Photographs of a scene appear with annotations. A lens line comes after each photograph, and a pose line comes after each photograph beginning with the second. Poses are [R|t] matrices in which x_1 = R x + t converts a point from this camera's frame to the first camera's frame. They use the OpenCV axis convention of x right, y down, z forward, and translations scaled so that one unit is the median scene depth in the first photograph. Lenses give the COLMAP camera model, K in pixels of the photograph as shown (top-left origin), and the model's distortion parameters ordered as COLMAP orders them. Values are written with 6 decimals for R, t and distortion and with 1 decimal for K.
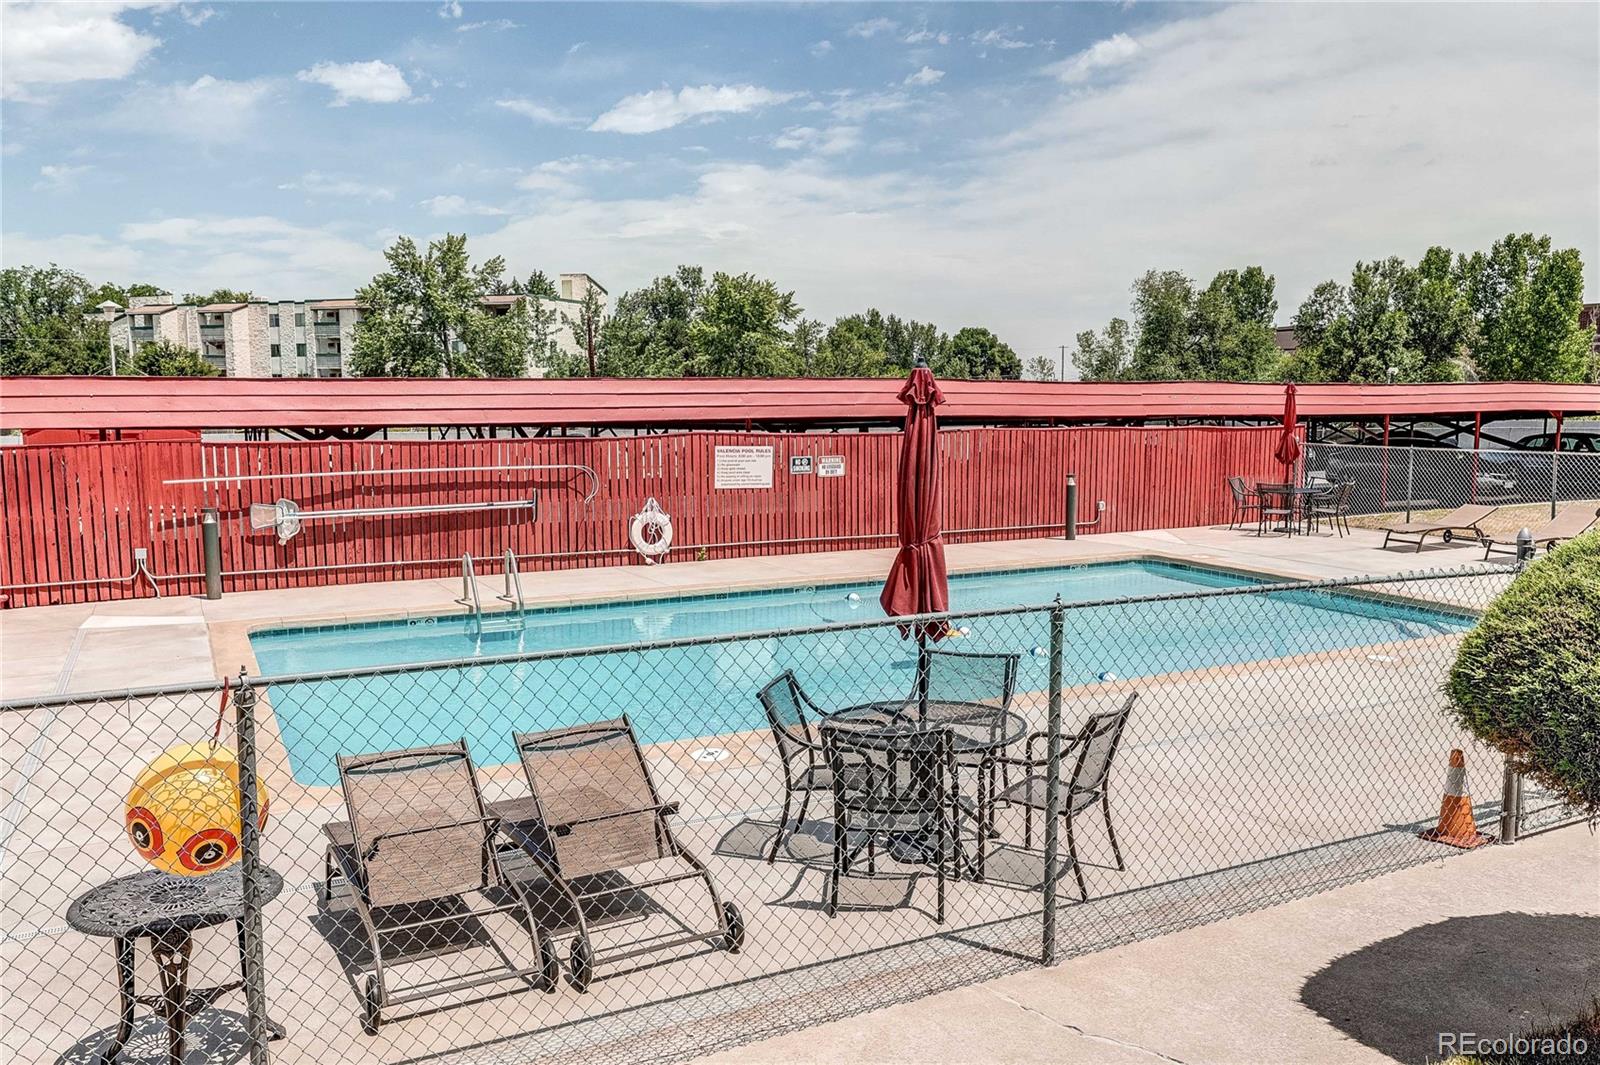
lens RADIAL K [[1274.1, 0, 800.0], [0, 1274.1, 532.5], [0, 0, 1]] dist [-0.026817, 0.005507]
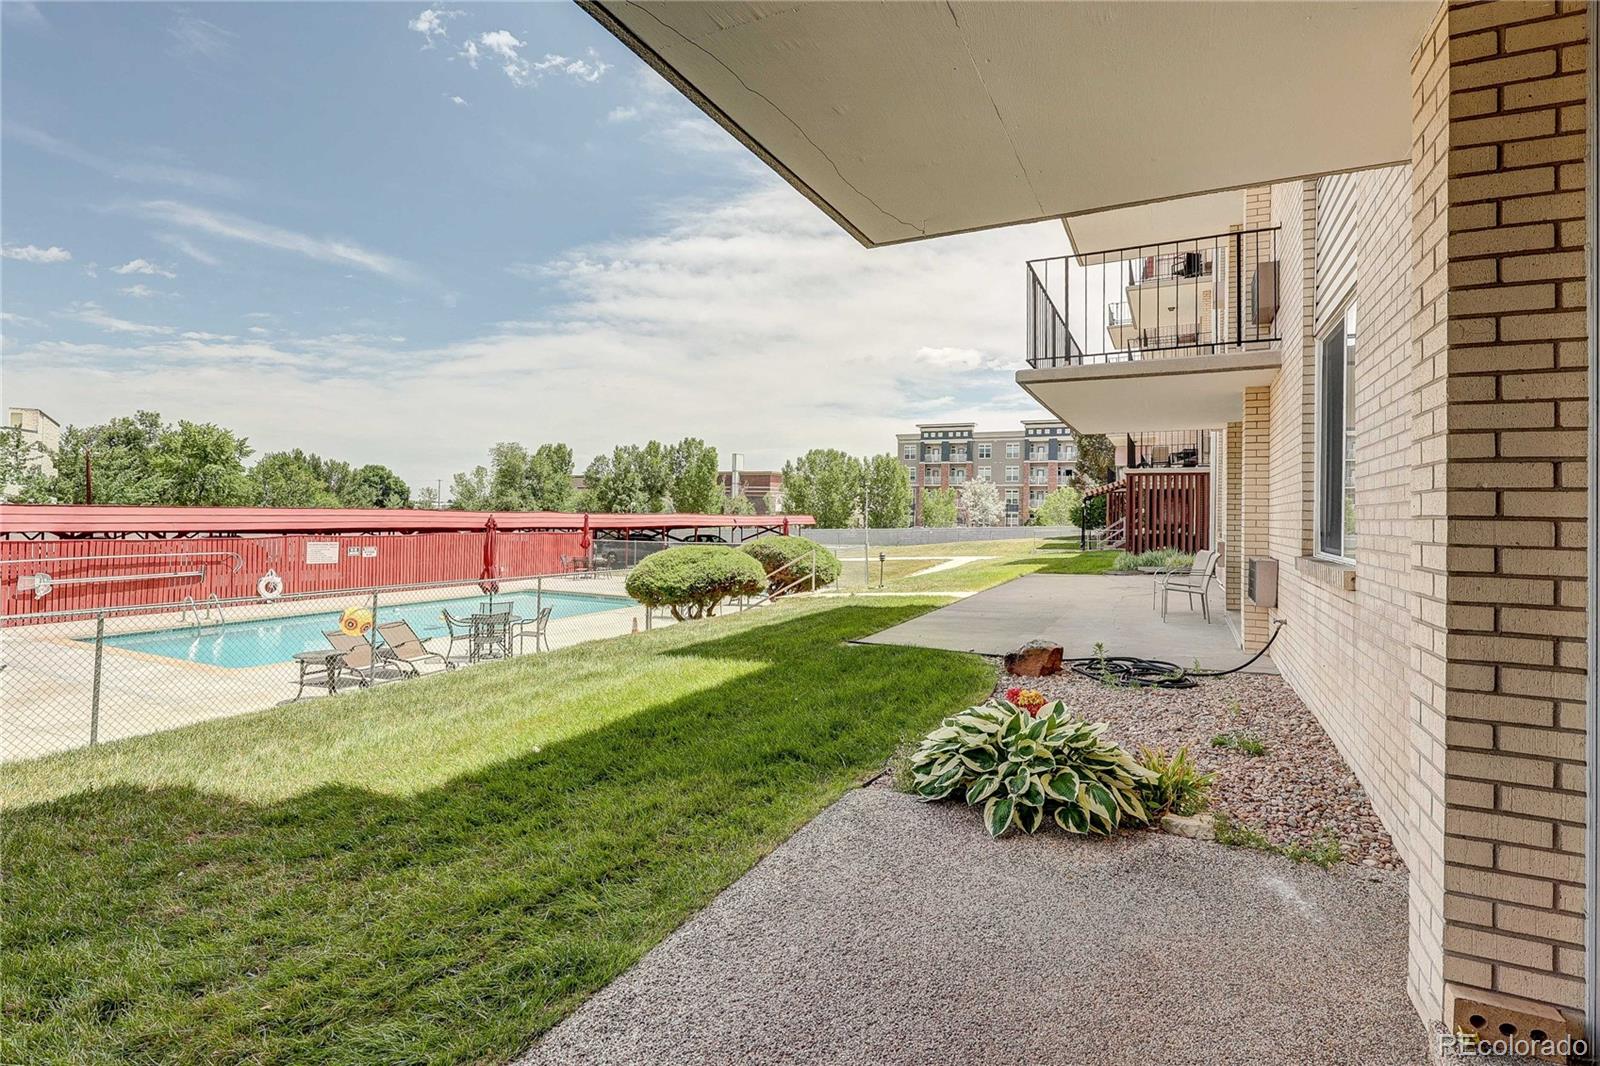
lens RADIAL K [[772.3, 0, 795.3], [0, 772.3, 528.2], [0, 0, 1]] dist [-0.001645, 0.000001]
pose [[0.803964, 0.004581, 0.594660, -0.038329], [0.047086, 0.996340, -0.071334, 0.007203], [-0.592810, 0.085351, 0.800807, -0.093633]]
